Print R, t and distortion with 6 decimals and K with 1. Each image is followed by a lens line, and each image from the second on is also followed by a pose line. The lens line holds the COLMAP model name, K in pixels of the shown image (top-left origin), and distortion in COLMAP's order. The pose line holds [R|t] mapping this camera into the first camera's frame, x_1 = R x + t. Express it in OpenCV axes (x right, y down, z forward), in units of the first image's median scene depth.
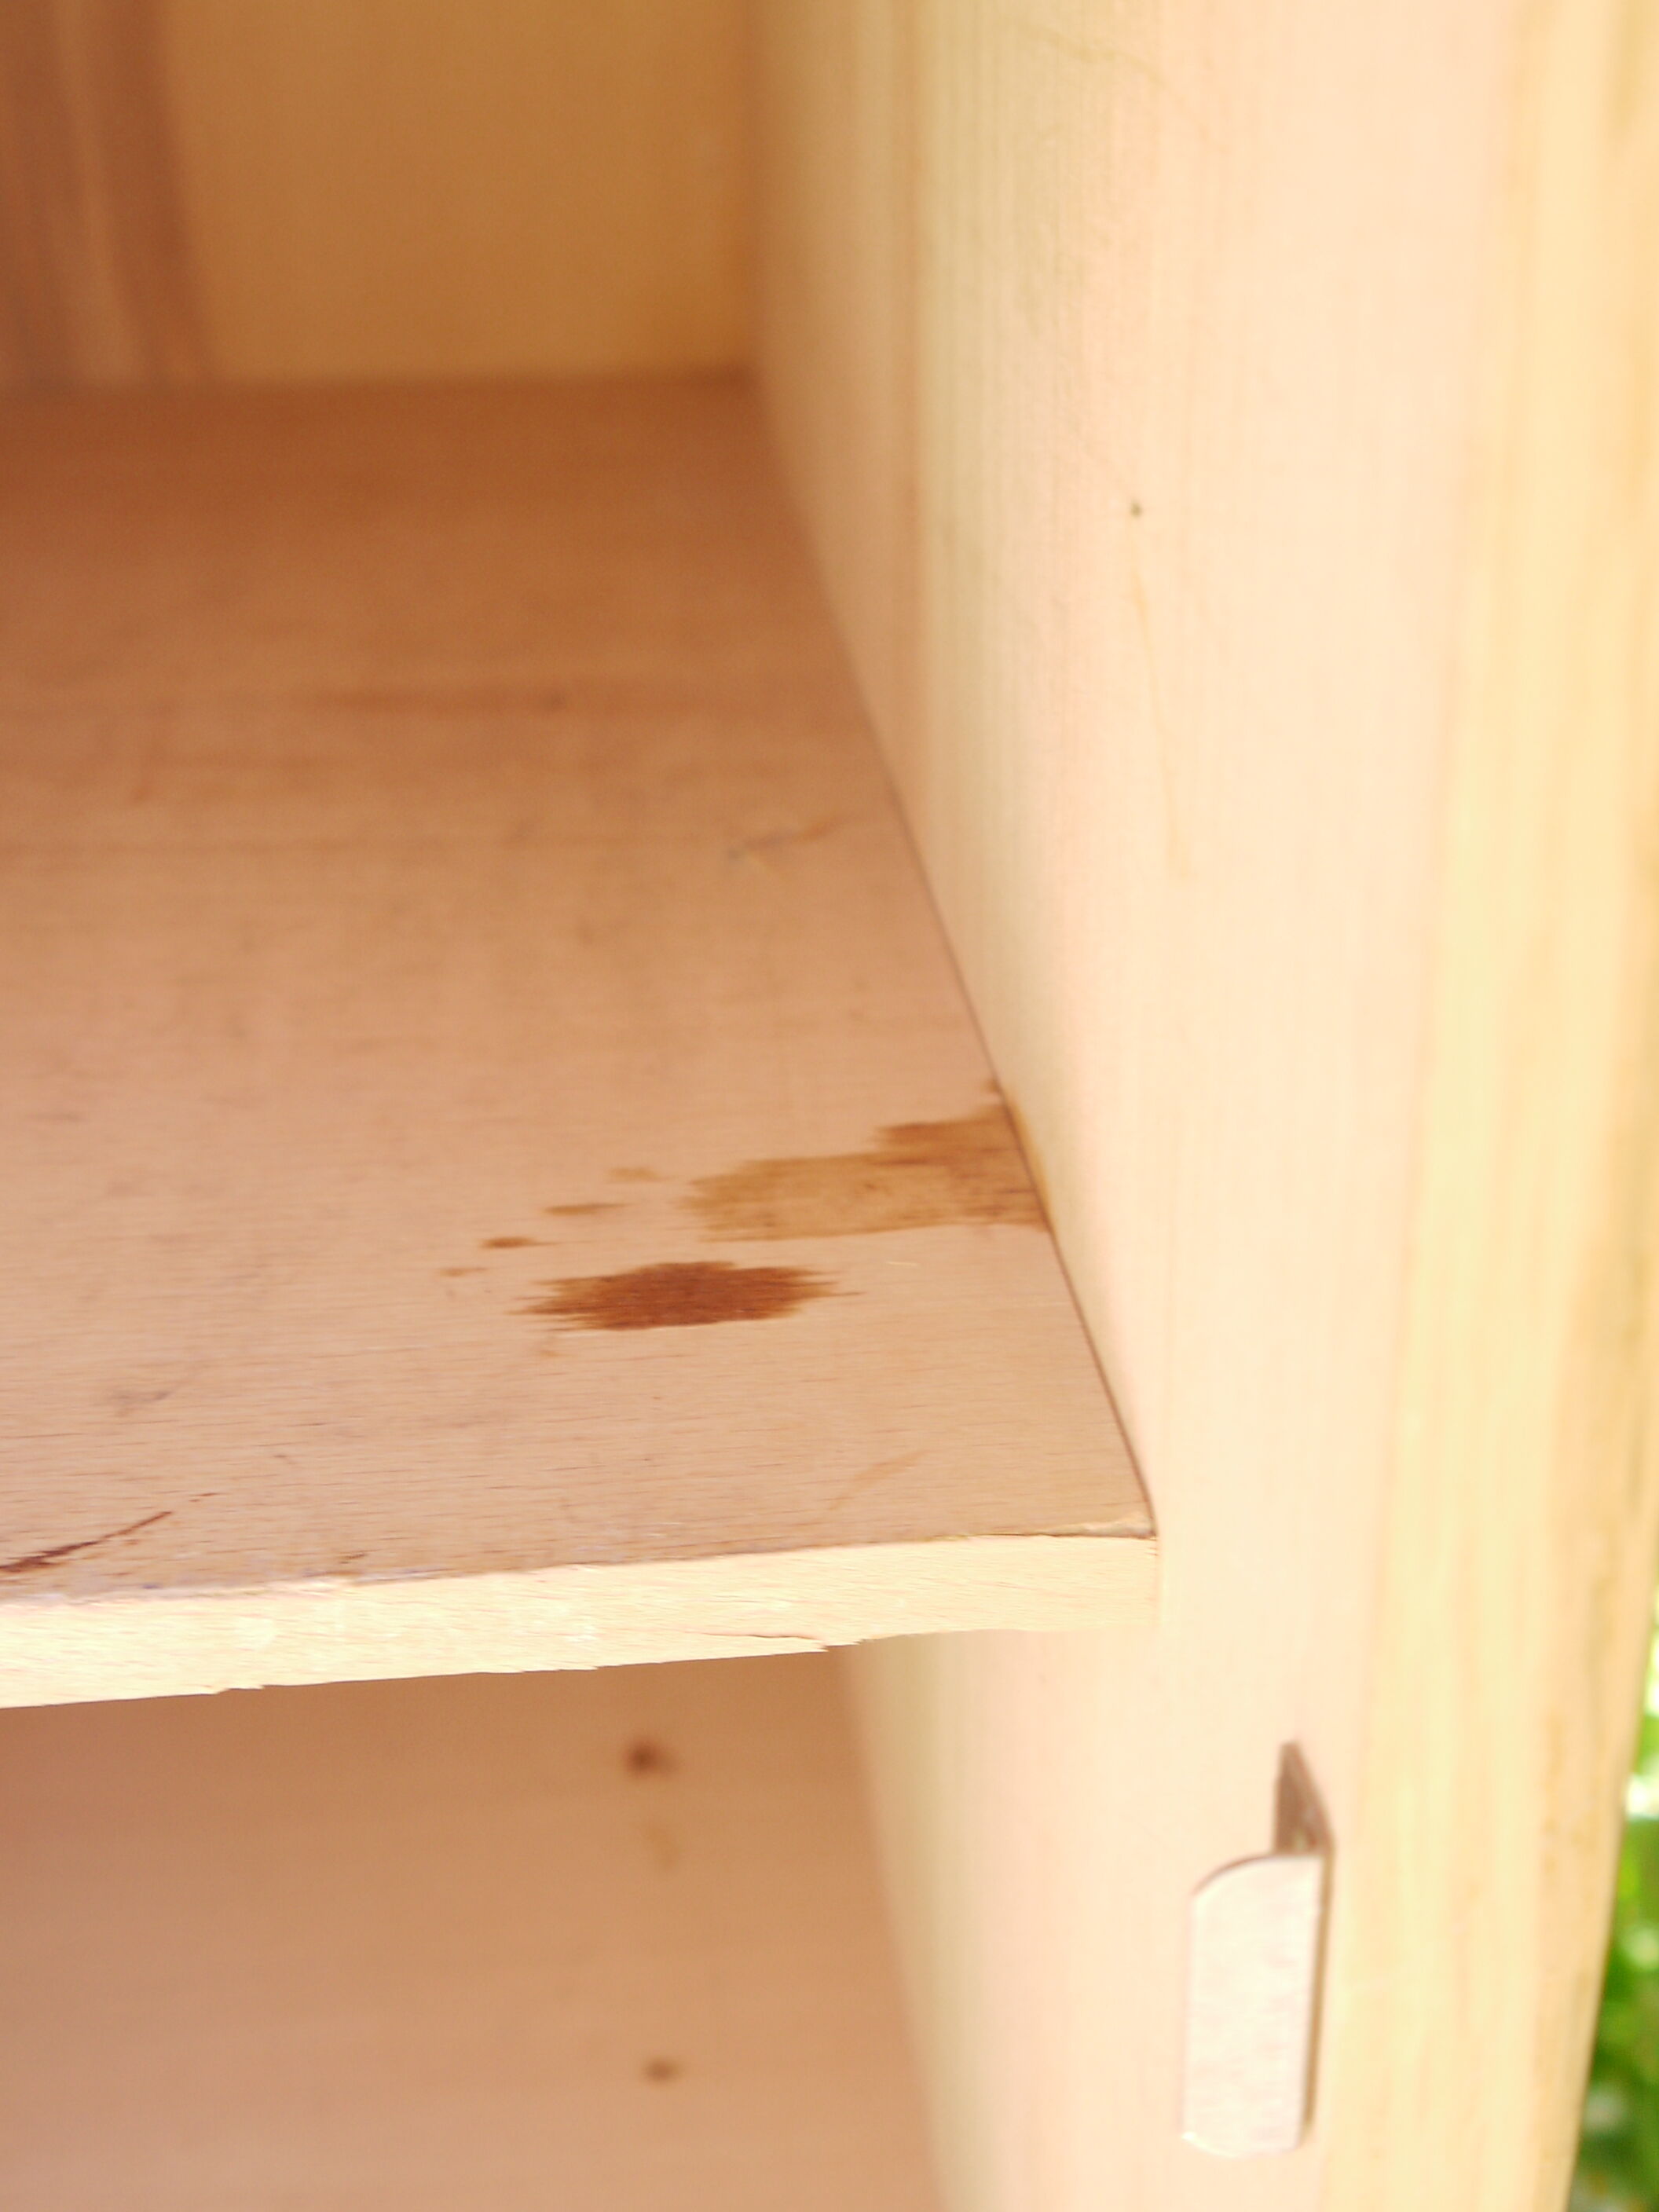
lens RADIAL K [[2862.2, 0, 829.5], [0, 2862.2, 1106.0], [0, 0, 1]] dist [0.029198, 0.014289]
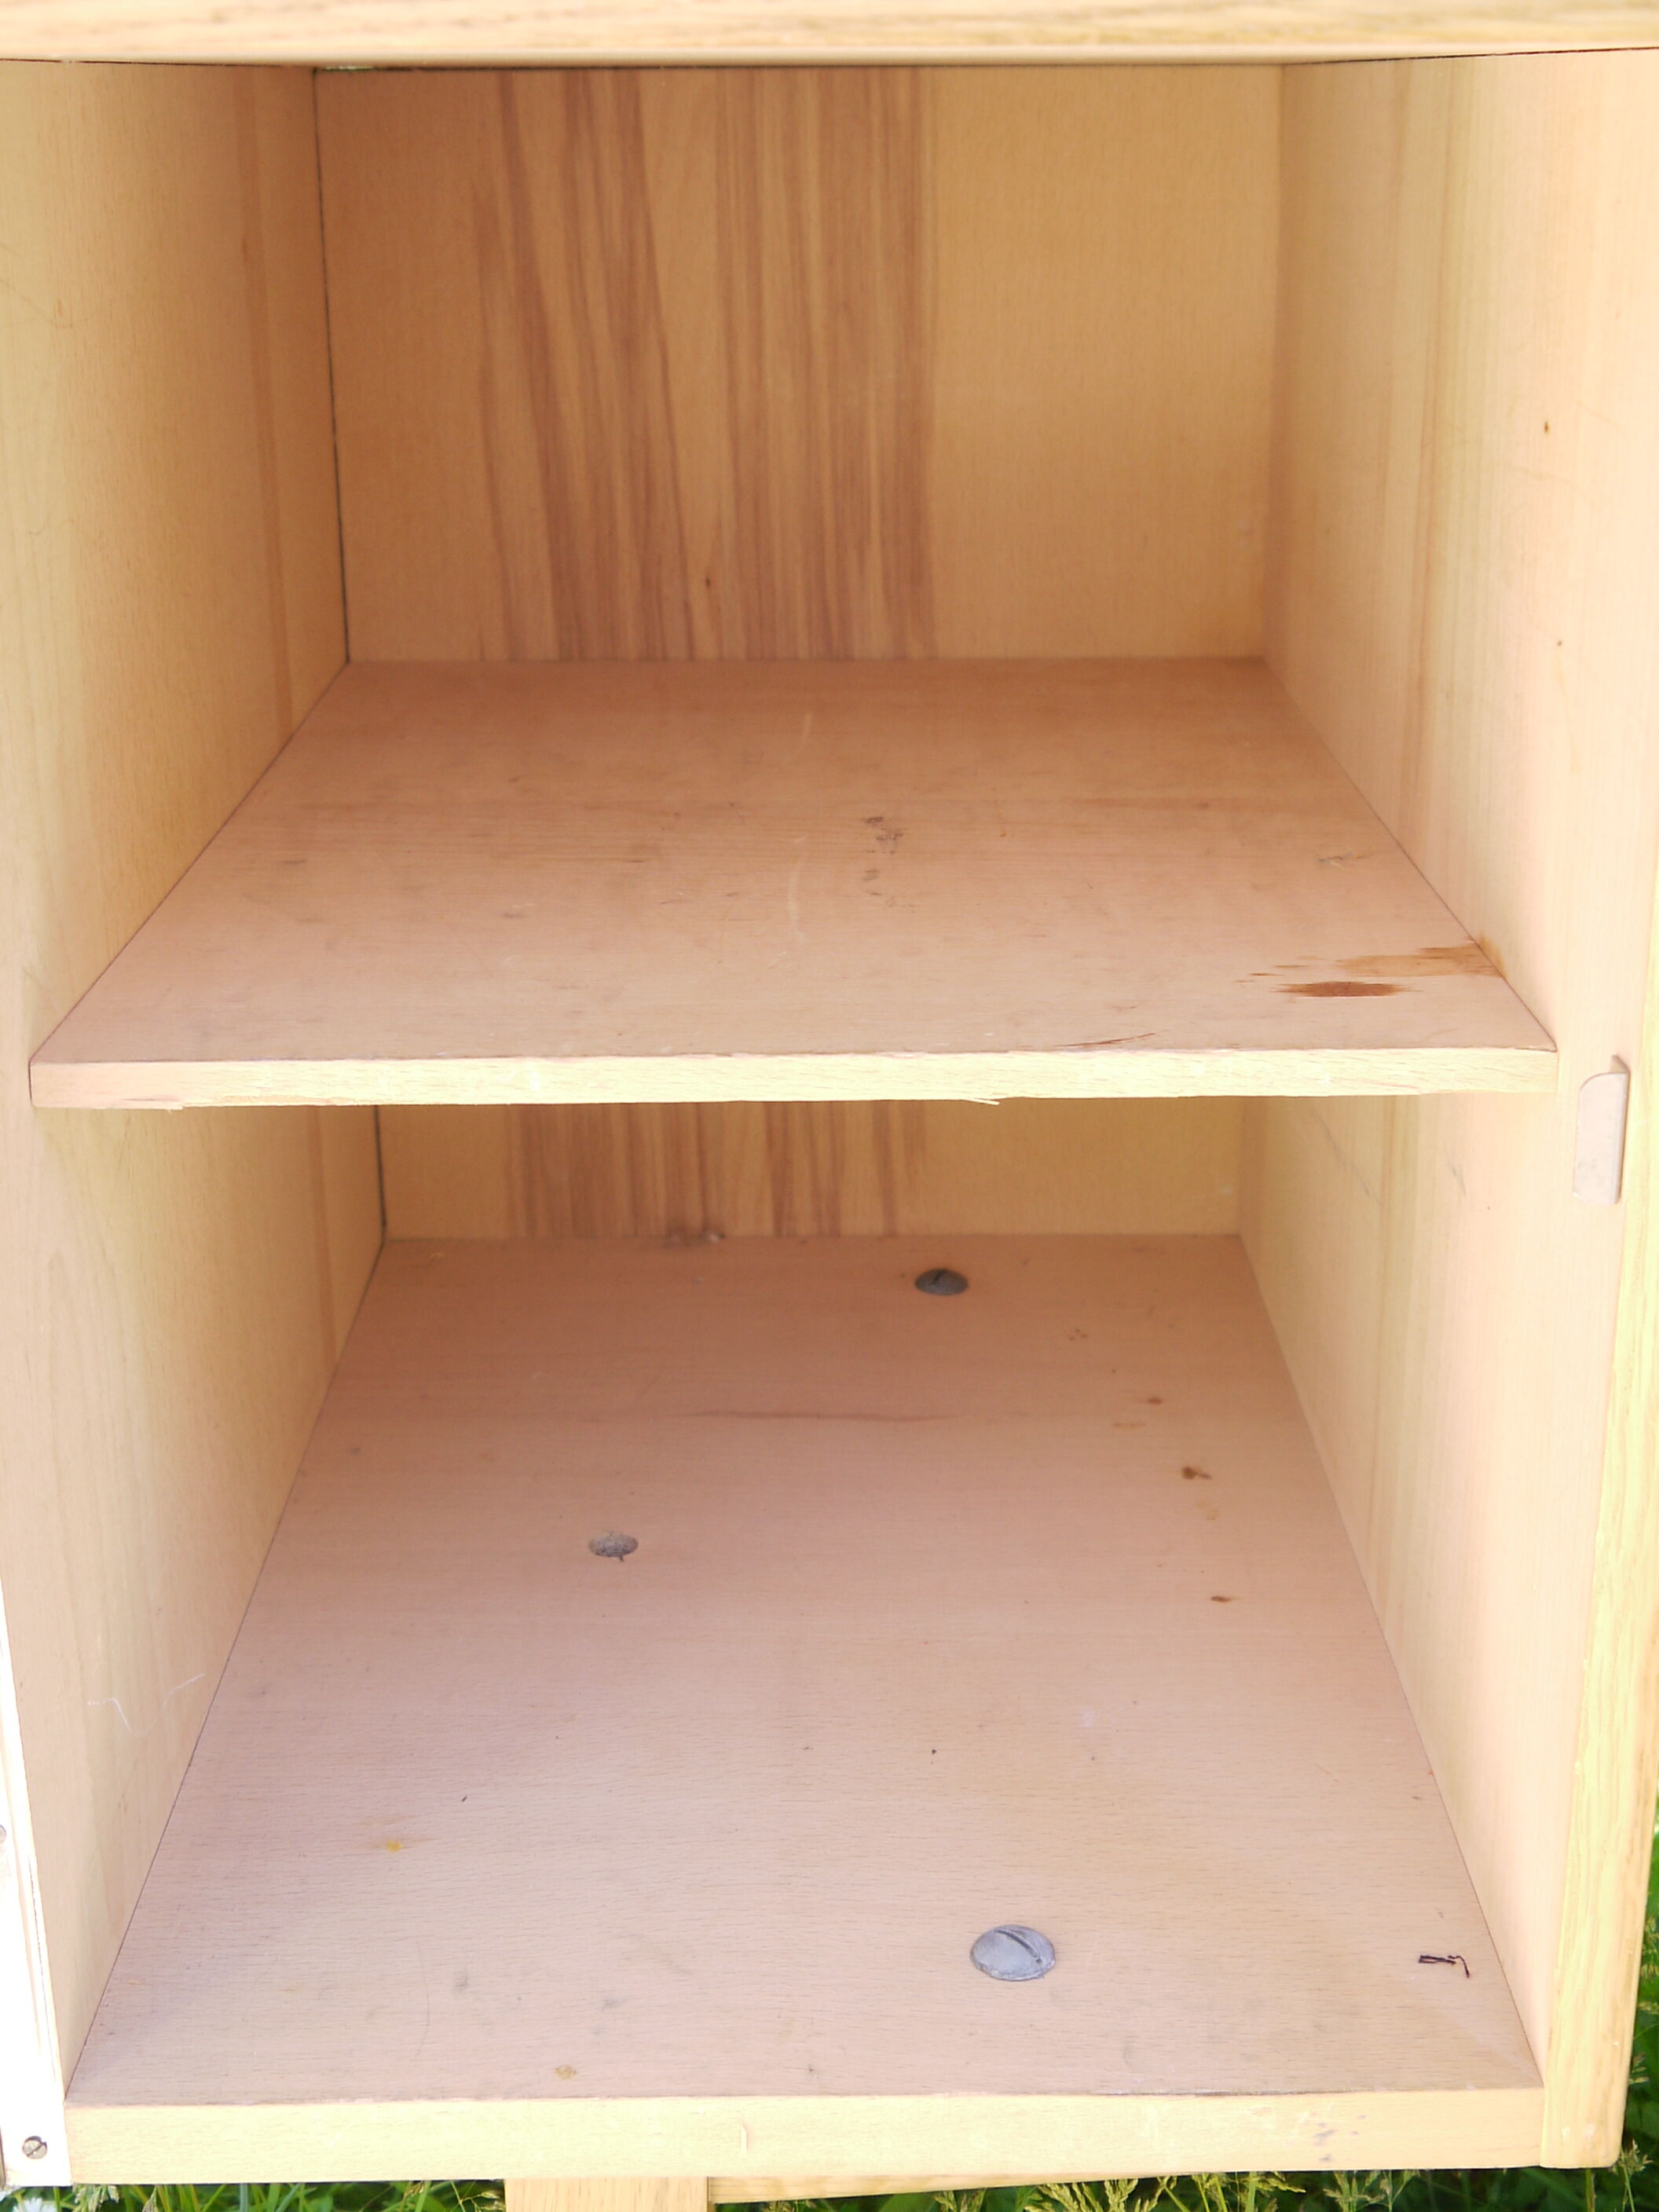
lens RADIAL K [[2924.4, 0, 829.5], [0, 2924.4, 1106.0], [0, 0, 1]] dist [-0.008225, 0.004258]
pose [[0.994898, 0.034197, -0.094915, -0.223348], [-0.046586, 0.990215, -0.131548, 0.460514], [0.089488, 0.135298, 0.986755, -1.272041]]
